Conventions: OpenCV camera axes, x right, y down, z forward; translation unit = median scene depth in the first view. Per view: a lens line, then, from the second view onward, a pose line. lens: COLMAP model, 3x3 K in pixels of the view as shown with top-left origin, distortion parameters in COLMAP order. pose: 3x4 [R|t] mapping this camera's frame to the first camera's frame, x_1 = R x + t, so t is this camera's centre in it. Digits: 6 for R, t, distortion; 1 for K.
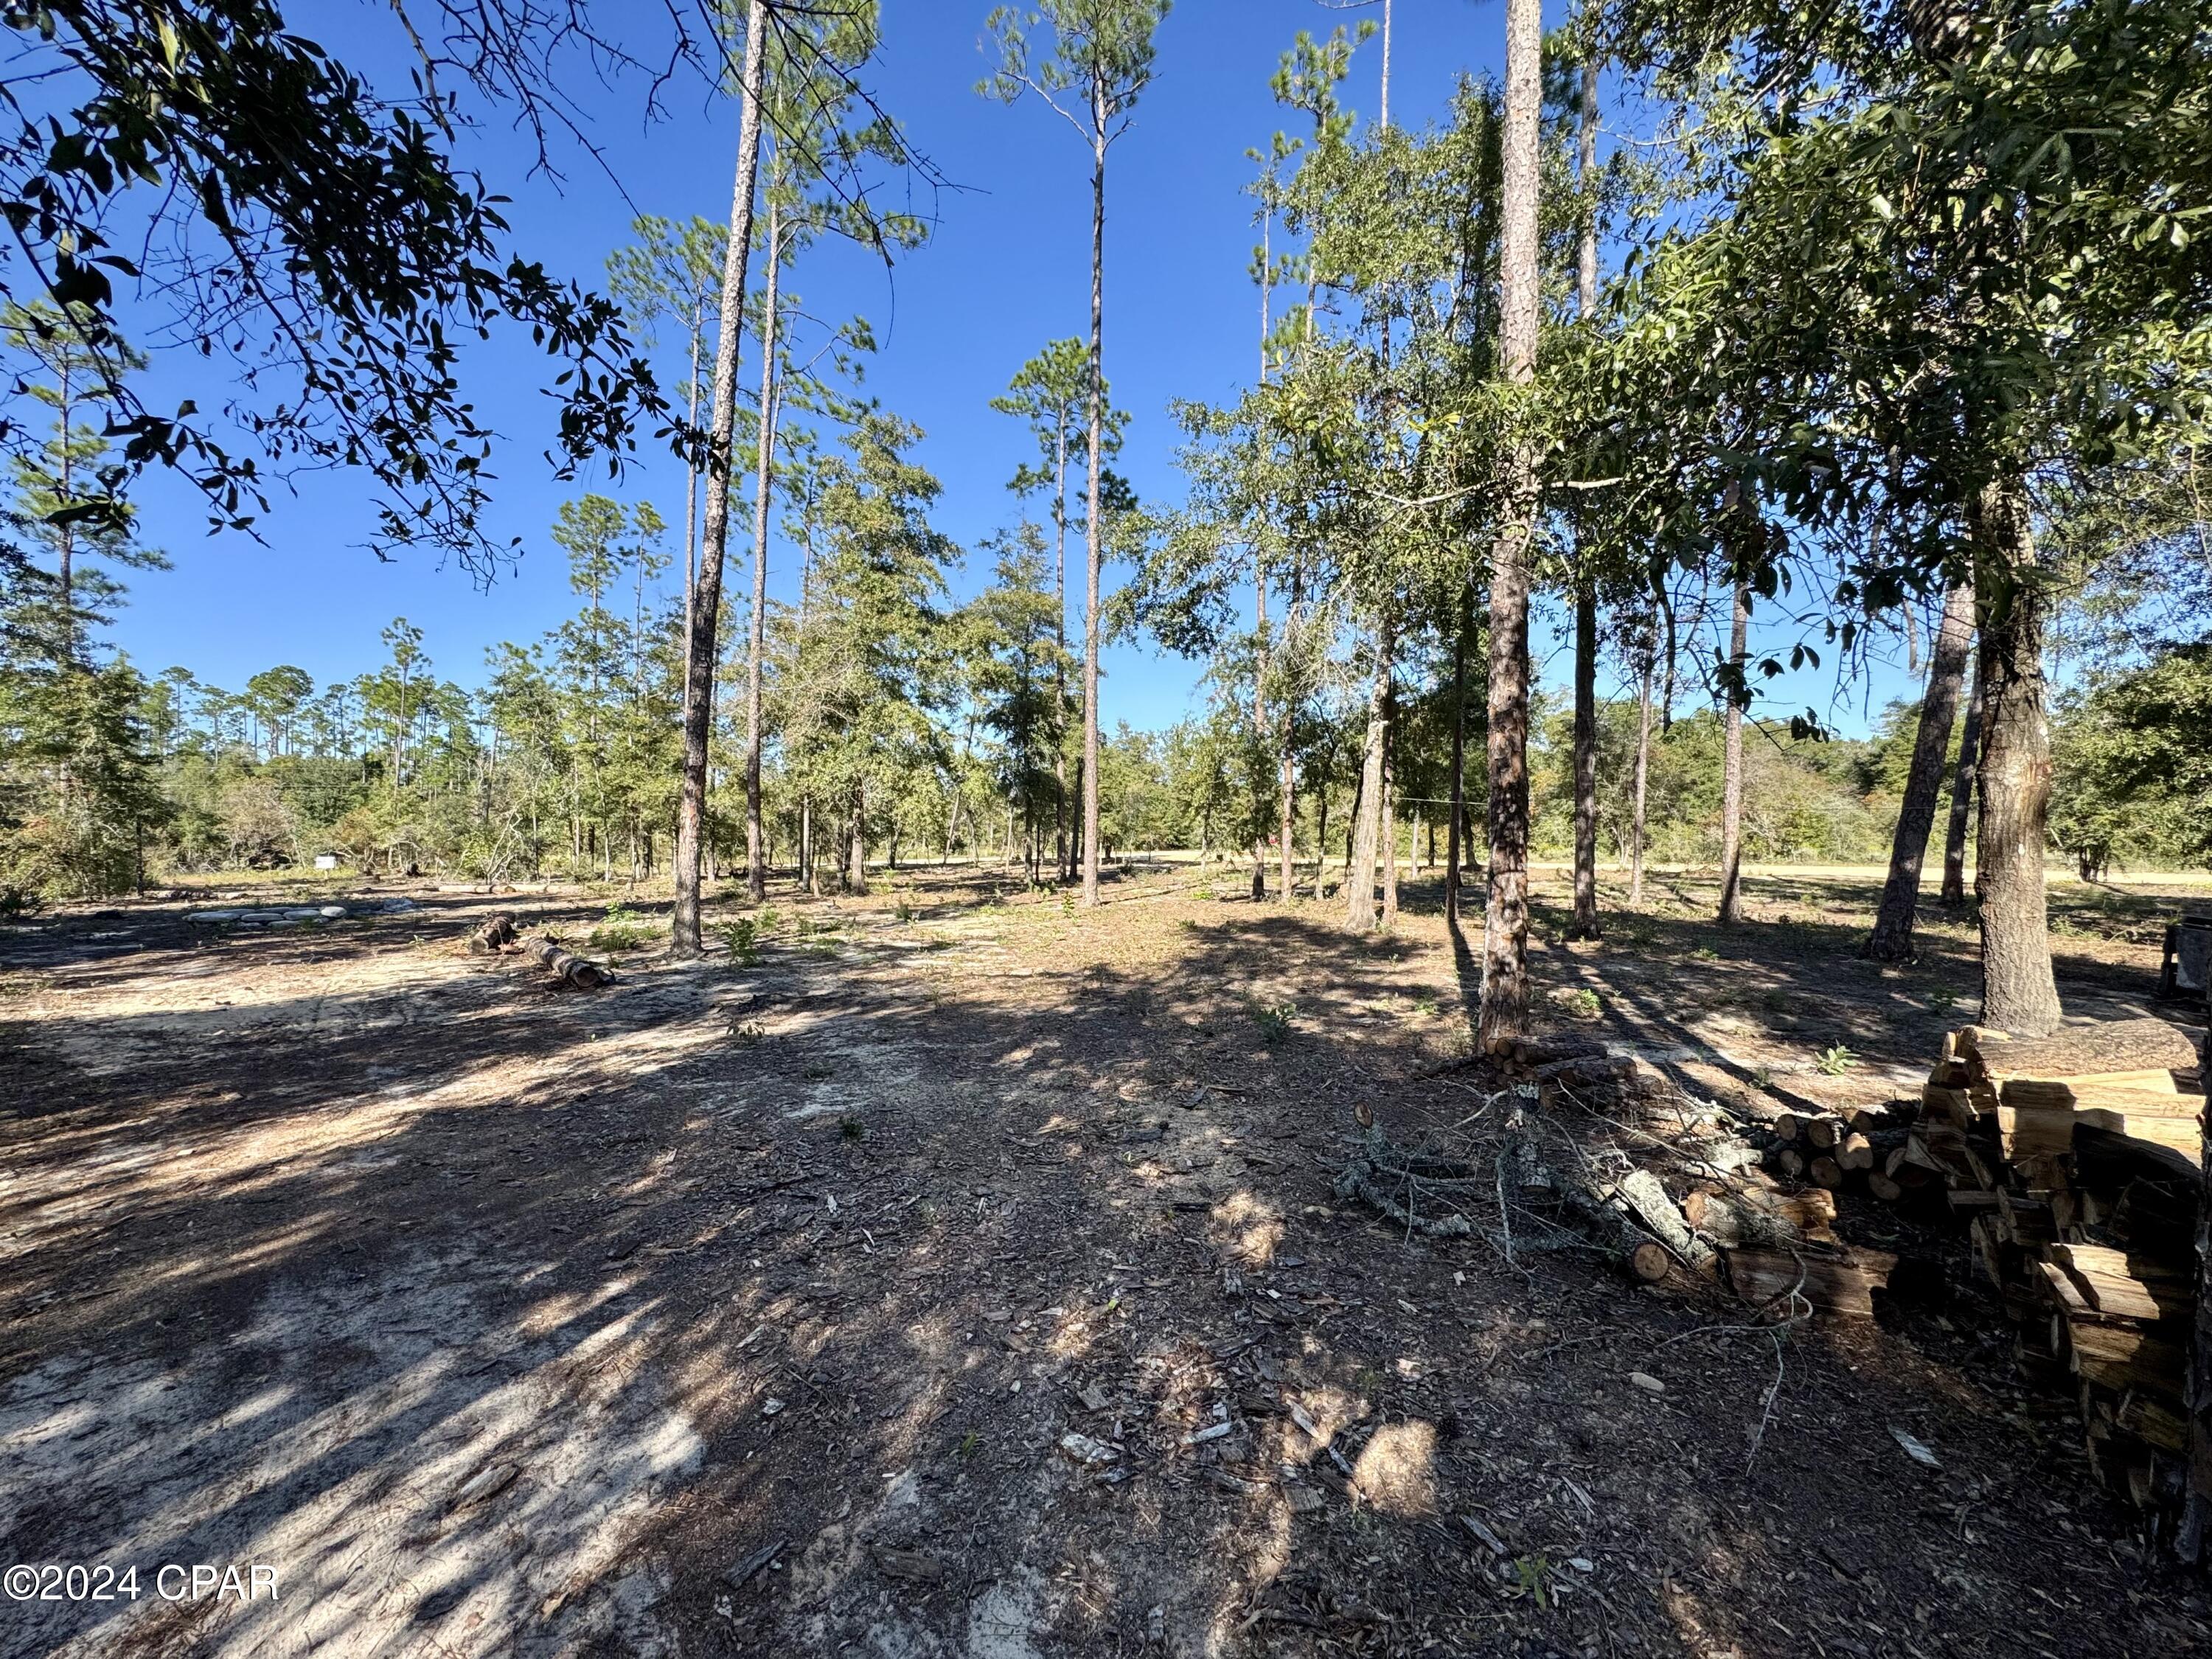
lens RADIAL K [[883.7, 0, 1107.6], [0, 883.7, 831.1], [0, 0, 1]] dist [-0.003292, 0.001011]
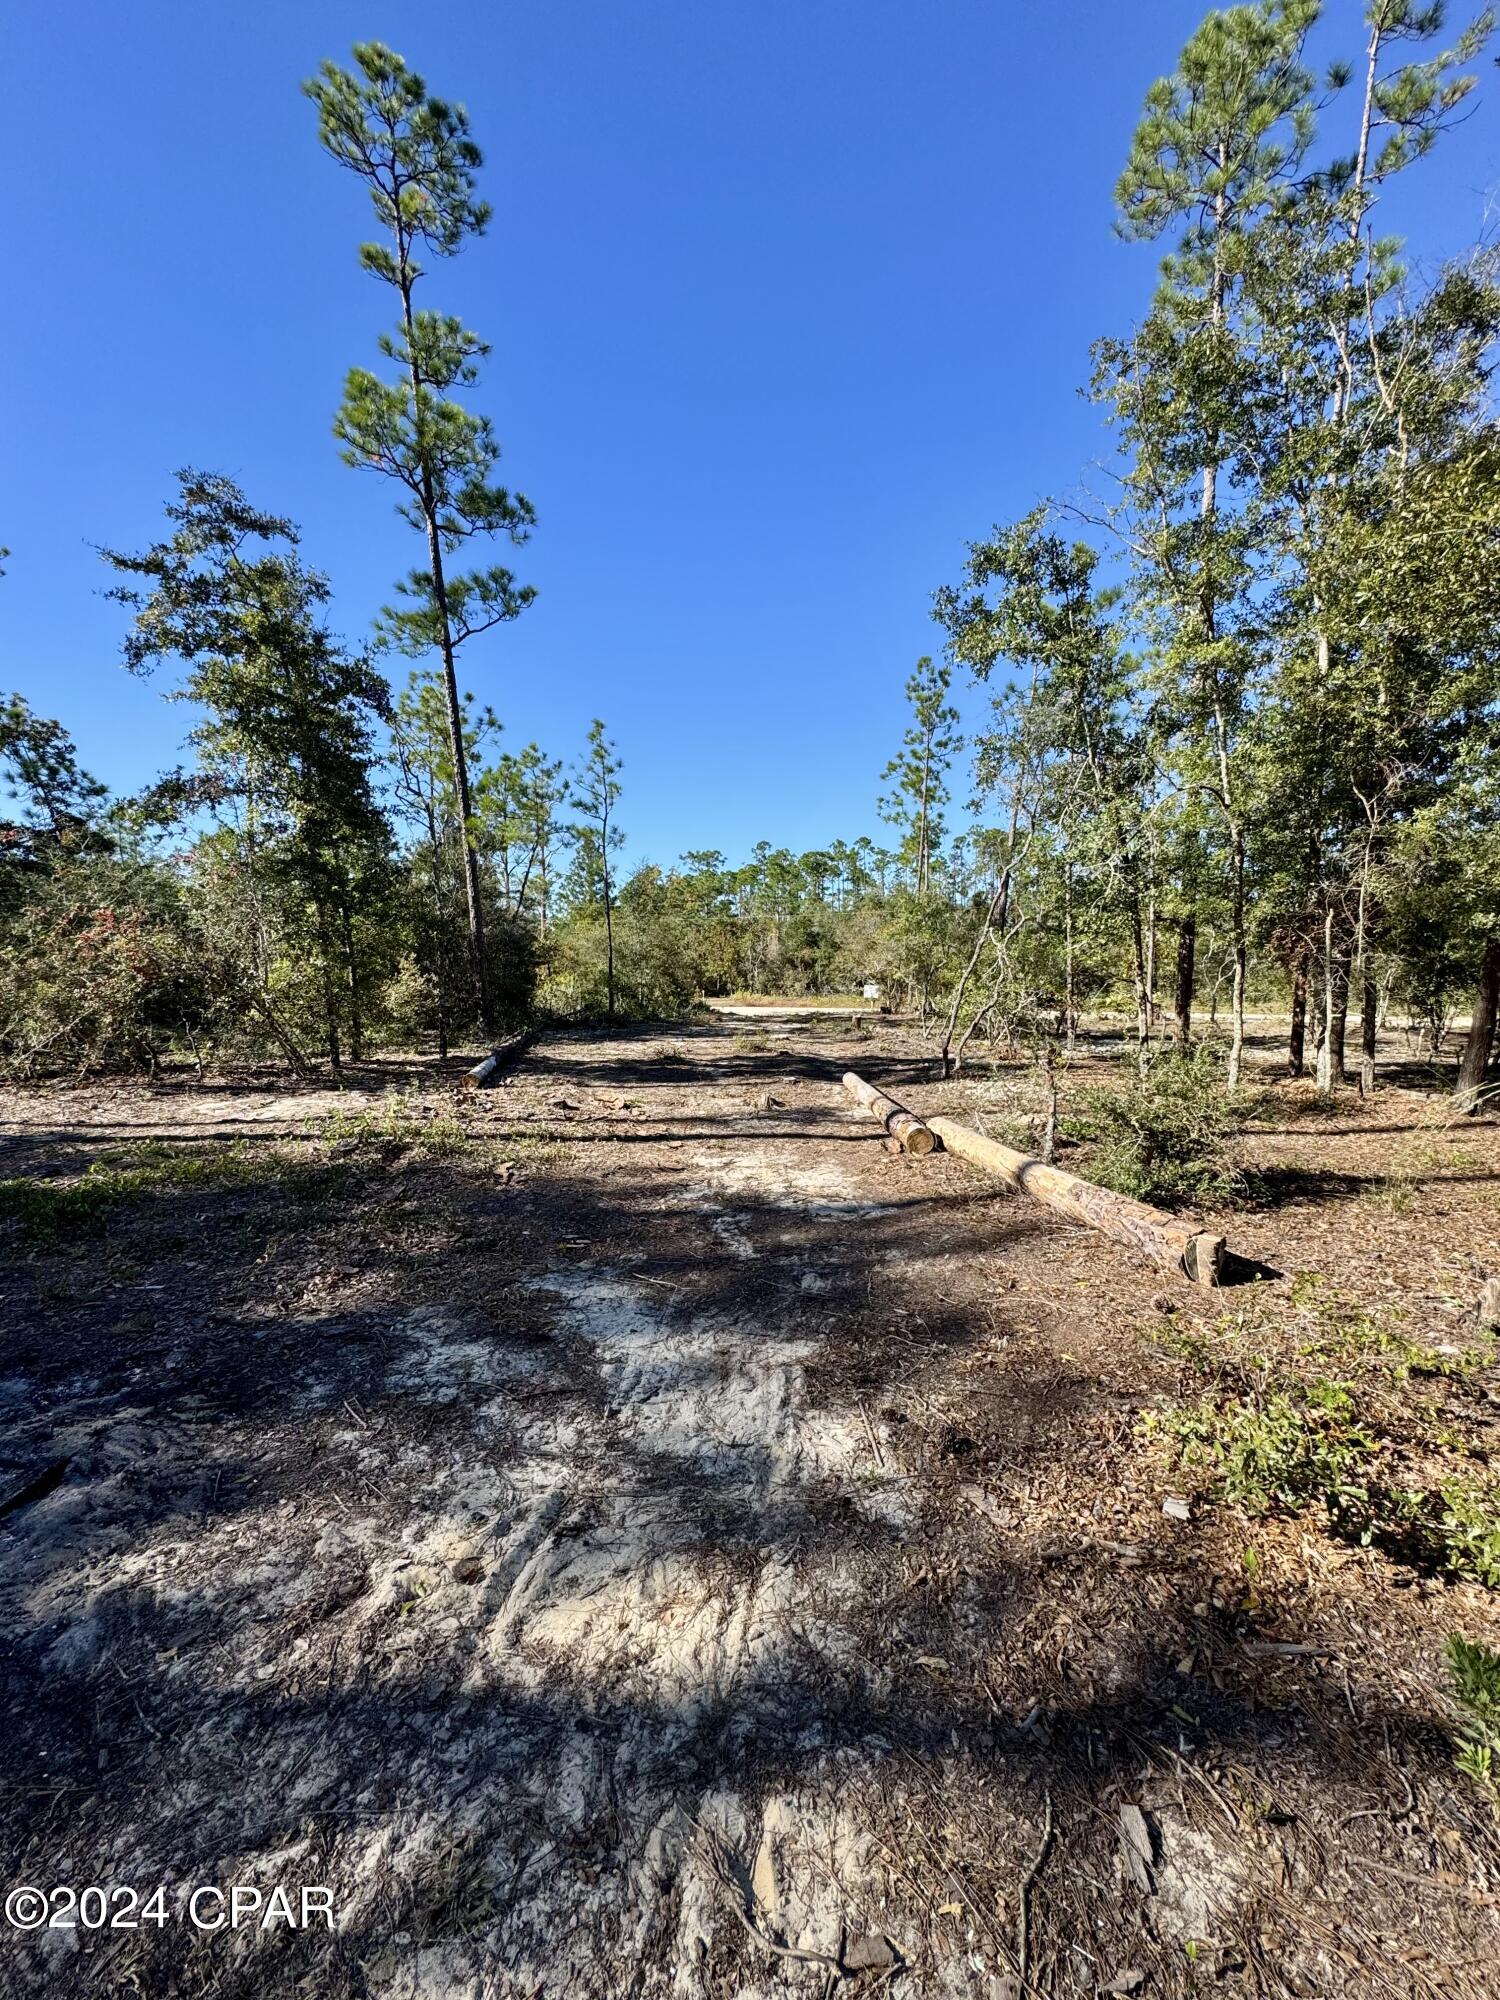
lens RADIAL K [[799.0, 0, 750.0], [0, 799.0, 1000.0], [0, 0, 1]] dist [-0.003292, 0.001011]
pose [[0.533360, 0.041454, -0.844872, -0.420512], [-0.004992, 0.998935, 0.045862, 0.006119], [0.845874, -0.020243, 0.532999, 0.697342]]
